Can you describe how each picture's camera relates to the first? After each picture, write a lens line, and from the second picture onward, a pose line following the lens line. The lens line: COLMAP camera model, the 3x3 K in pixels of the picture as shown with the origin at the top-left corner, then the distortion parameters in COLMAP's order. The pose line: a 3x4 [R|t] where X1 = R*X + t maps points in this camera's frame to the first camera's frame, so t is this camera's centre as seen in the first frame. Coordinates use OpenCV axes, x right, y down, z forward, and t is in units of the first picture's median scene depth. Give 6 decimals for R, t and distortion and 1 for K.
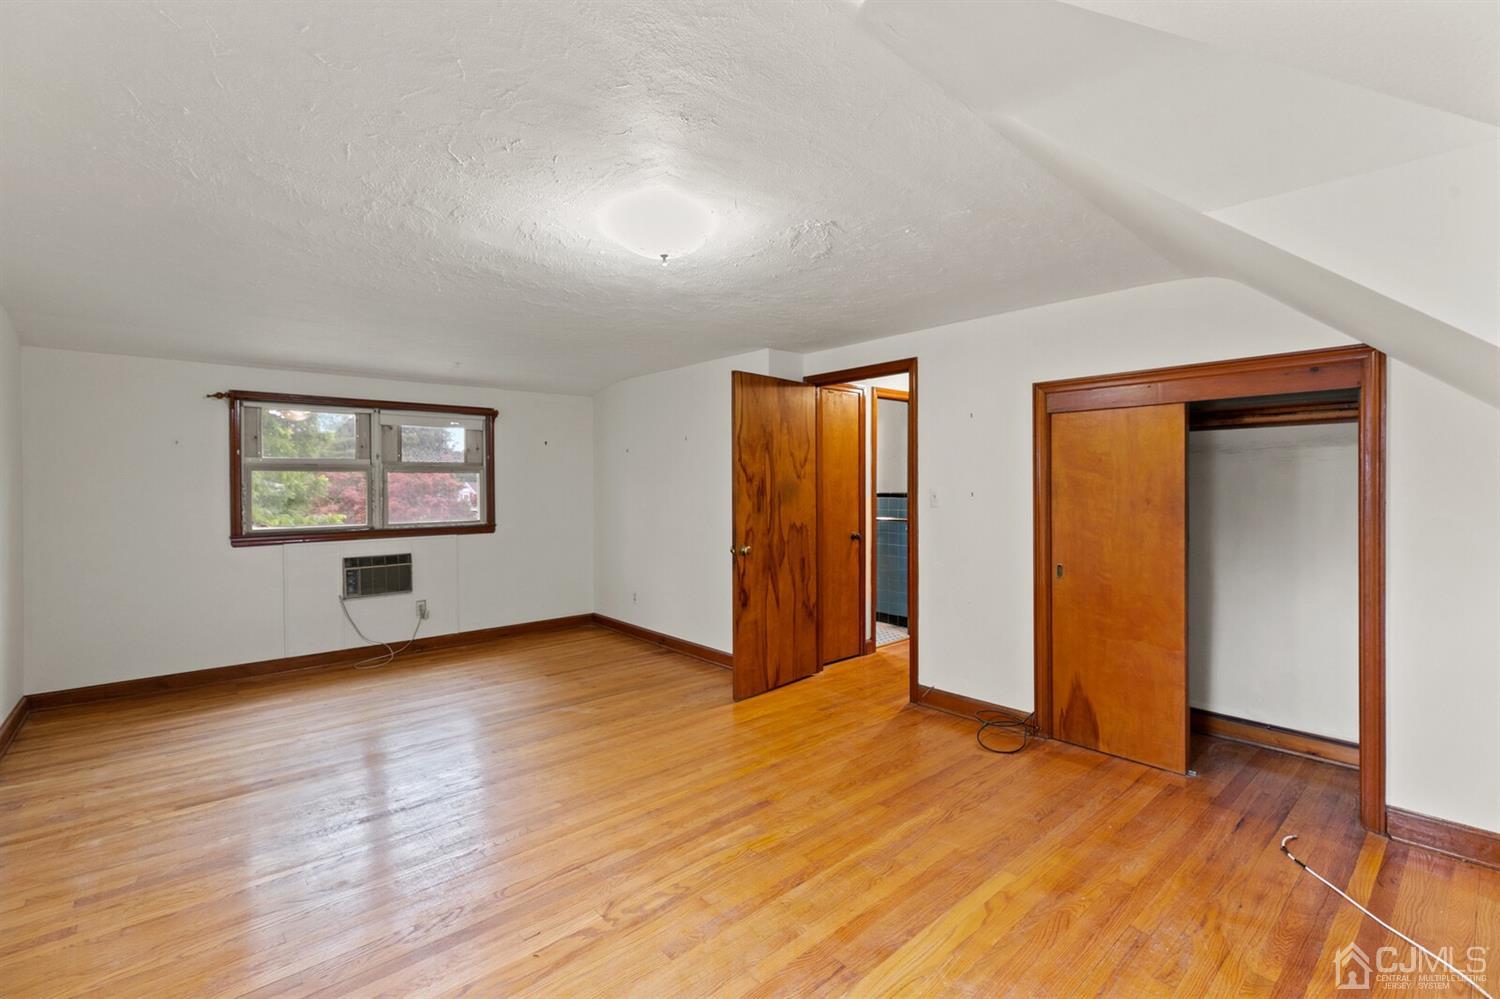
lens RADIAL K [[664.0, 0, 750.0], [0, 664.0, 499.5], [0, 0, 1]] dist [-0.000050, -0.000101]
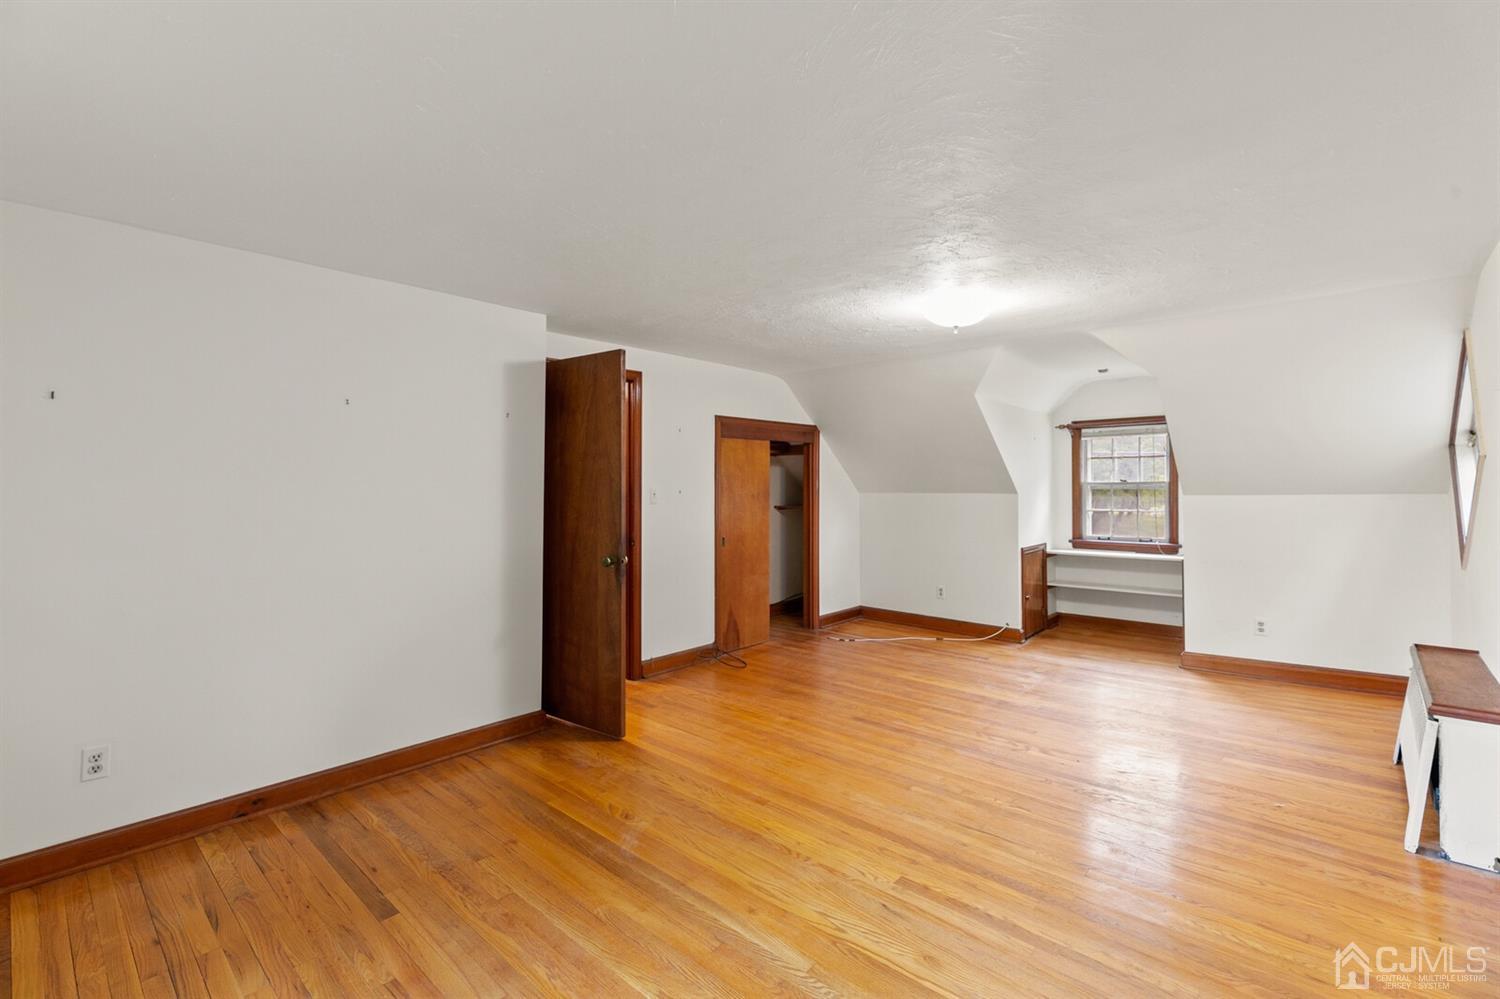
lens RADIAL K [[670.5, 0, 753.9], [0, 670.5, 485.2], [0, 0, 1]] dist [0.002986, -0.000195]
pose [[-0.117172, 0.008538, 0.993075, -0.882781], [0.027287, 0.999613, -0.005375, -0.008390], [-0.992737, 0.026468, -0.117360, 0.921105]]
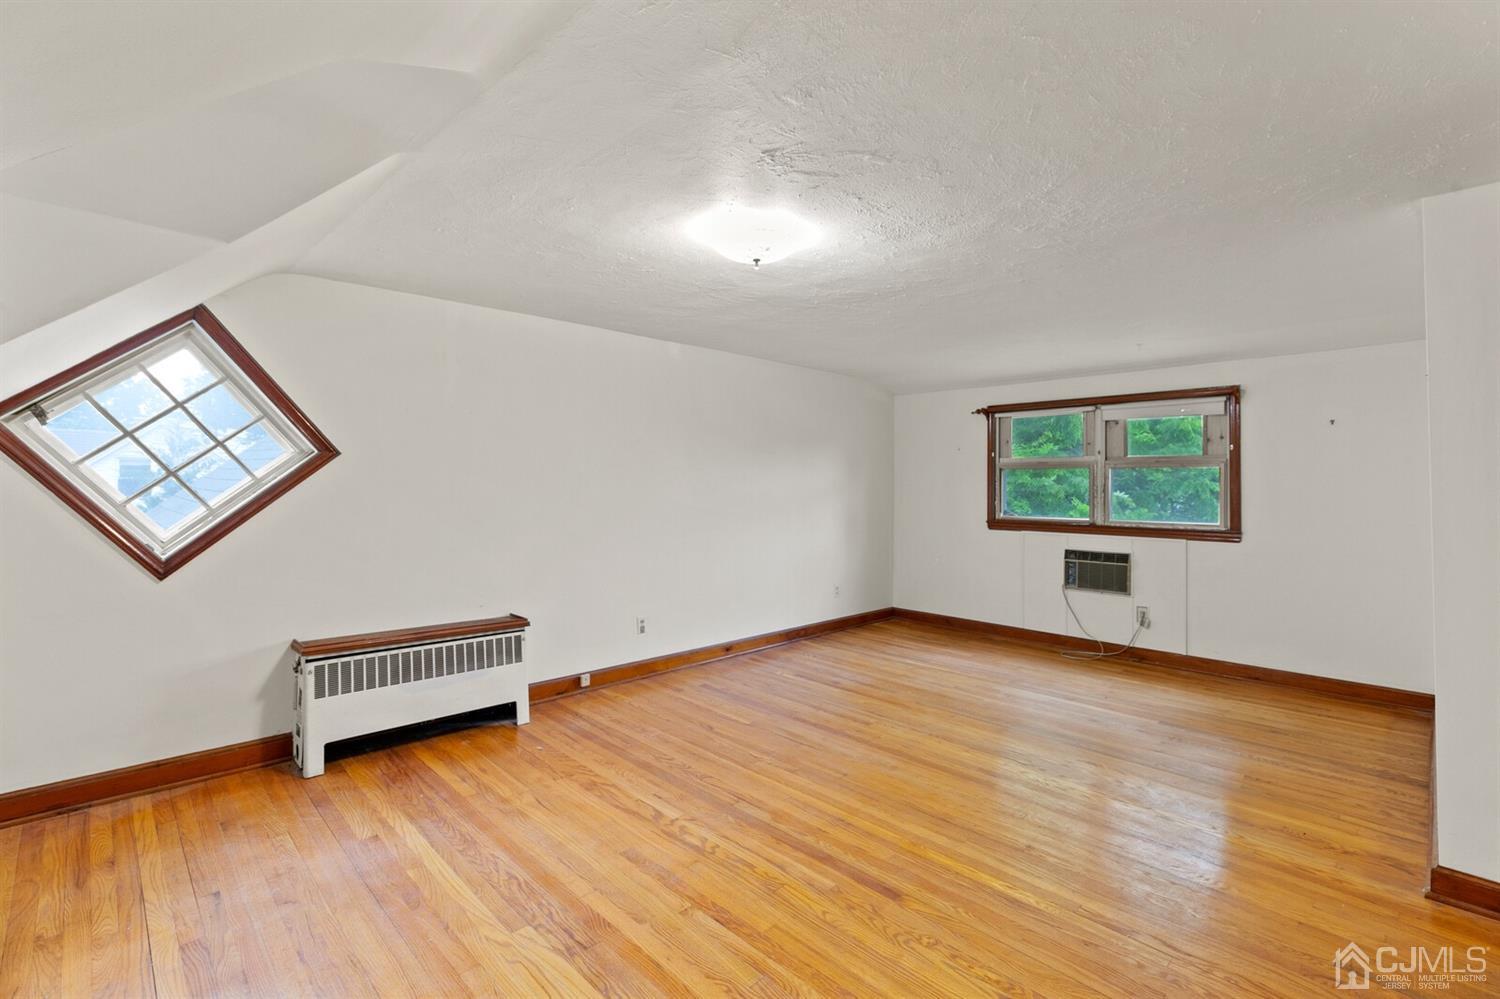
lens RADIAL K [[670.5, 0, 753.9], [0, 670.5, 485.2], [0, 0, 1]] dist [0.002986, -0.000195]
pose [[0.058617, 0.008582, -0.998244, 0.533951], [-0.030030, 0.999526, 0.006830, -0.008809], [0.997829, 0.029577, 0.058847, 0.534479]]
